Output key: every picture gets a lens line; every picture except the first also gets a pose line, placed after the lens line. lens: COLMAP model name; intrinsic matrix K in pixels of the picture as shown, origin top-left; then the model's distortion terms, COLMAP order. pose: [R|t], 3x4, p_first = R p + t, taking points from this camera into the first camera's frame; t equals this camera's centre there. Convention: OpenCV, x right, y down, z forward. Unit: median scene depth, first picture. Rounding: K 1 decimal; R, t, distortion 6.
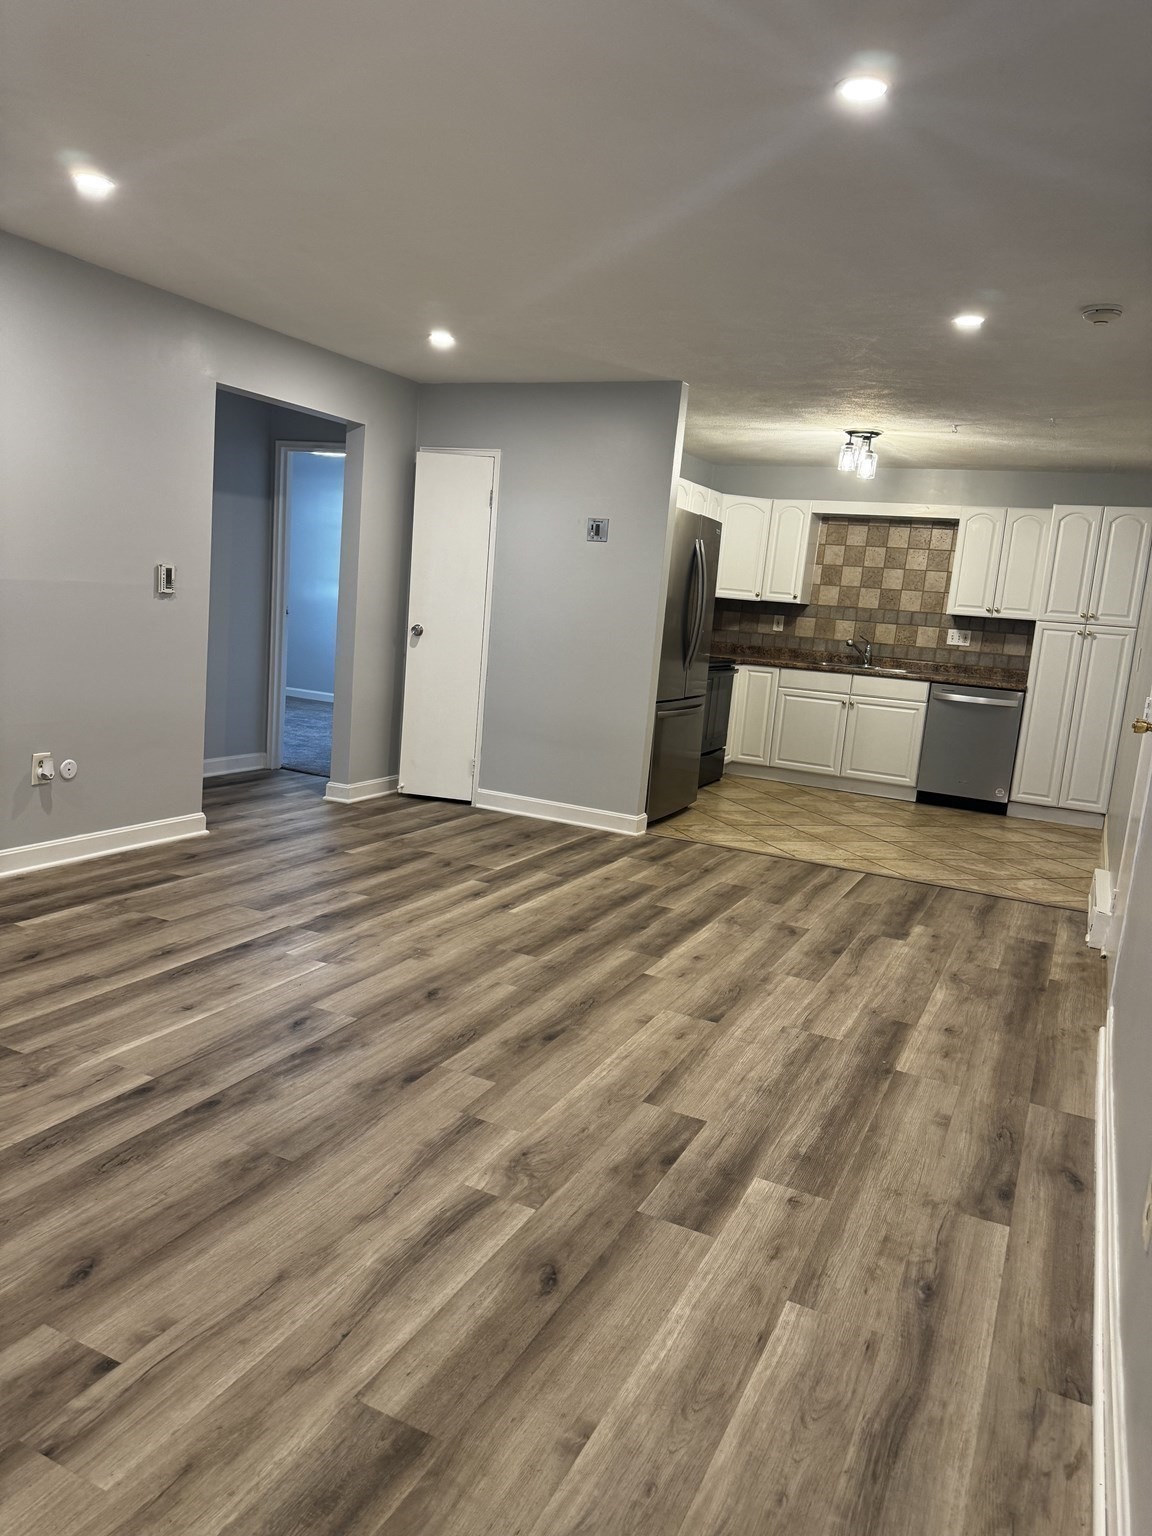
lens RADIAL K [[1089.4, 0, 572.1], [0, 1089.4, 771.7], [0, 0, 1]] dist [0.068881, -0.071942]
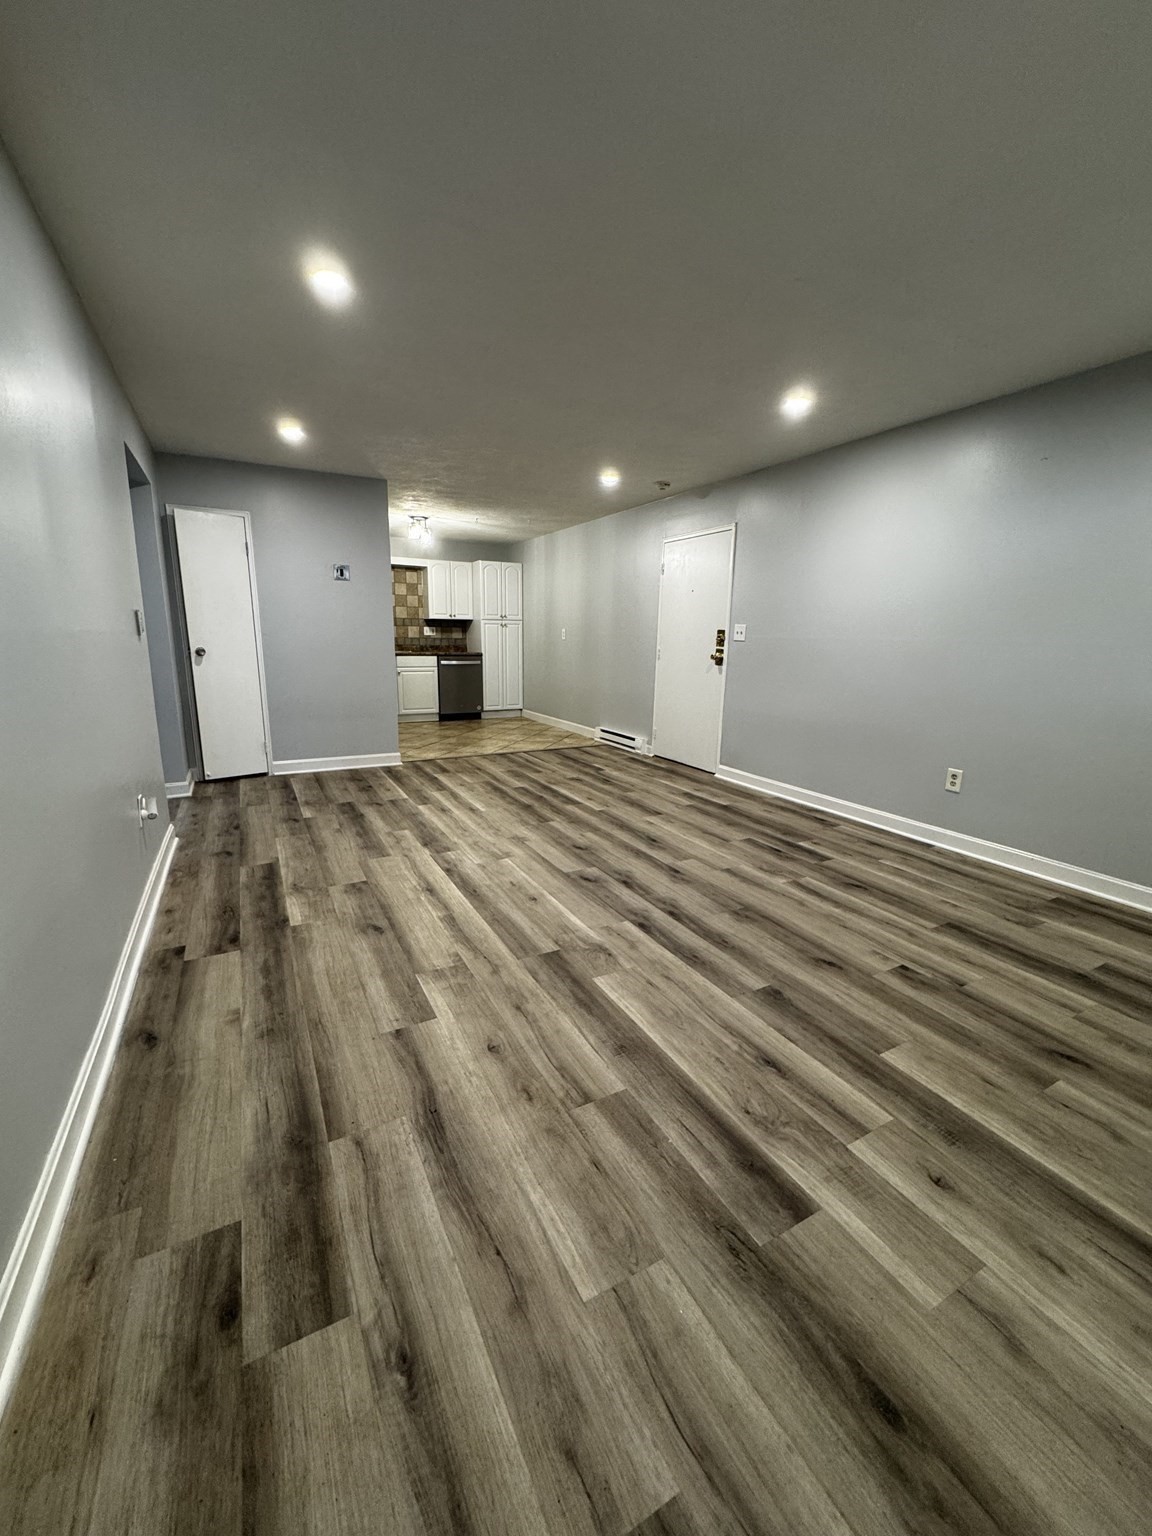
lens RADIAL K [[615.8, 0, 582.4], [0, 615.8, 768.9], [0, 0, 1]] dist [0.000252, 0.000280]
pose [[0.579542, -0.242664, 0.777975, -0.684626], [0.161757, 0.969897, 0.182029, -0.080145], [-0.798727, 0.020349, 0.601349, 0.306707]]
